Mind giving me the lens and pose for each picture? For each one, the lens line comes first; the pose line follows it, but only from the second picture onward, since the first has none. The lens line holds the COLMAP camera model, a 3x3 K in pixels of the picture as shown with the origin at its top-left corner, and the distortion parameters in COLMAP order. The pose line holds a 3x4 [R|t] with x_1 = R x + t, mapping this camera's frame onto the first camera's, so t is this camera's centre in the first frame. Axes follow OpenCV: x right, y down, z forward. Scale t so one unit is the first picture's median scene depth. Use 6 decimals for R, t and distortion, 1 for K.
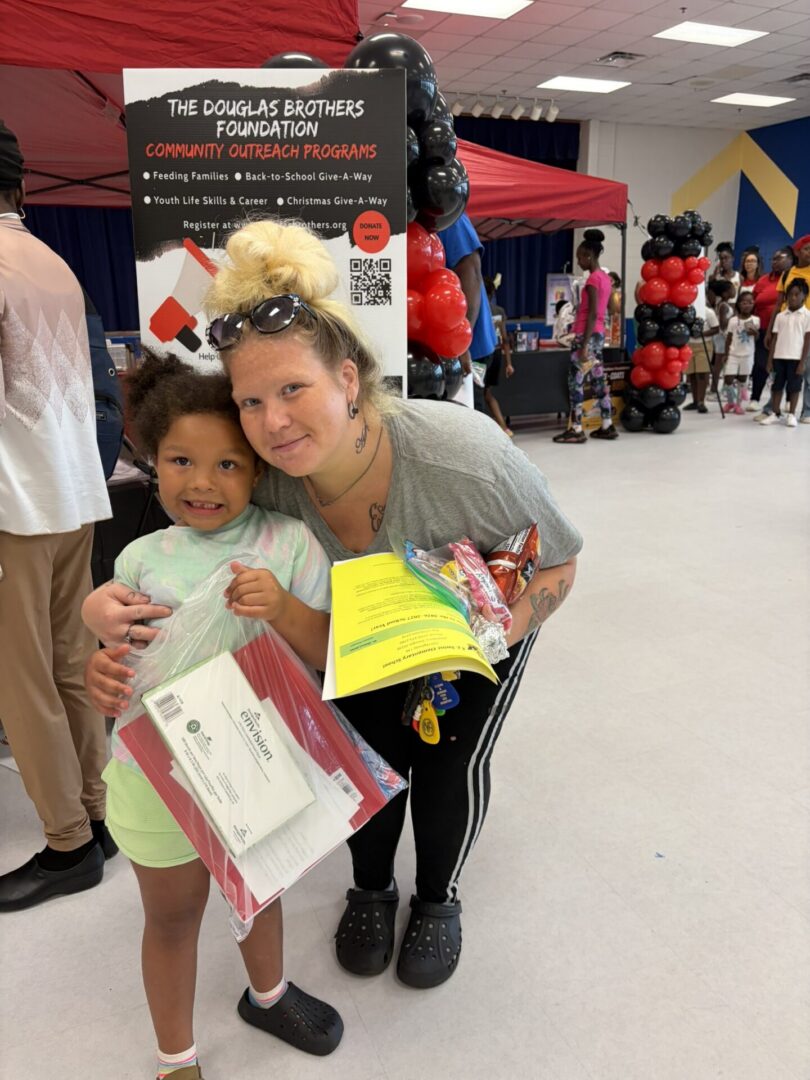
lens RADIAL K [[808.3, 0, 404.4], [0, 808.3, 543.5], [0, 0, 1]] dist [0.009258, 0.006267]
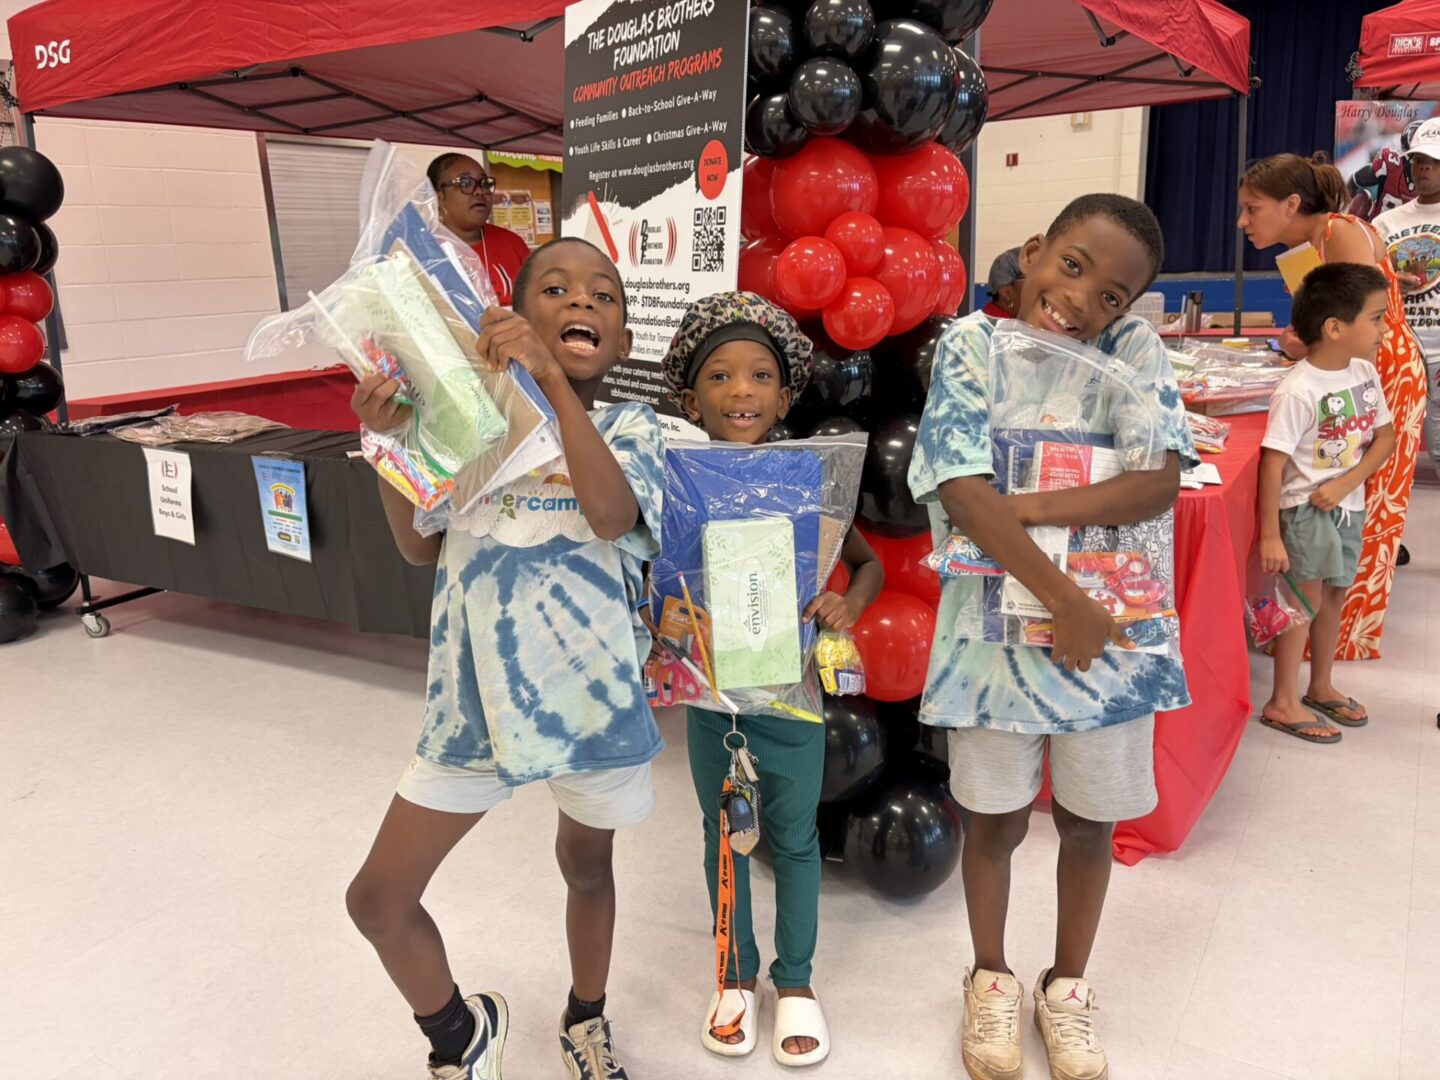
lens RADIAL K [[1077.7, 0, 715.2], [0, 1077.7, 535.5], [0, 0, 1]] dist [0.009258, 0.006267]
pose [[0.535272, 0.214425, -0.817010, 0.813470], [-0.218132, 0.969524, 0.111541, -0.179799], [0.816029, 0.118511, 0.565732, 0.503803]]
